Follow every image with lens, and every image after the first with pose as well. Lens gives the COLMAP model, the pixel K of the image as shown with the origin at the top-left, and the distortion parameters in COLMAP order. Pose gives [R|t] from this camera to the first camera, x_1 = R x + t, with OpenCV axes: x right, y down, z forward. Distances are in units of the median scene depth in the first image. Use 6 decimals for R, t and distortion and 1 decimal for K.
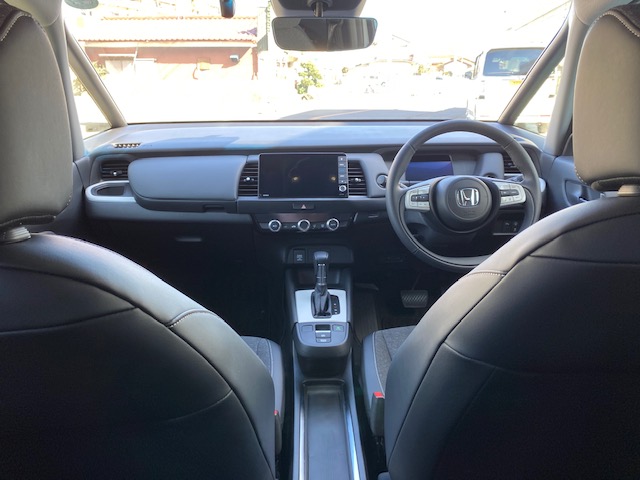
lens RADIAL K [[501.8, 0, 319.0], [0, 501.8, 242.0], [0, 0, 1]] dist [0.011992, -0.022875]
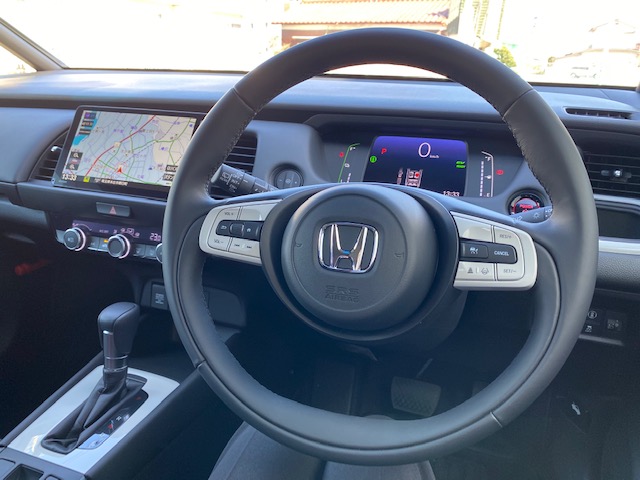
lens RADIAL K [[501.8, 0, 320.1], [0, 501.8, 237.3], [0, 0, 1]] dist [0.011992, -0.022875]
pose [[0.928320, 0.148495, -0.340839, 0.343240], [-0.145245, 0.988770, 0.035188, -0.091323], [0.342237, 0.016839, 0.939463, 0.578340]]
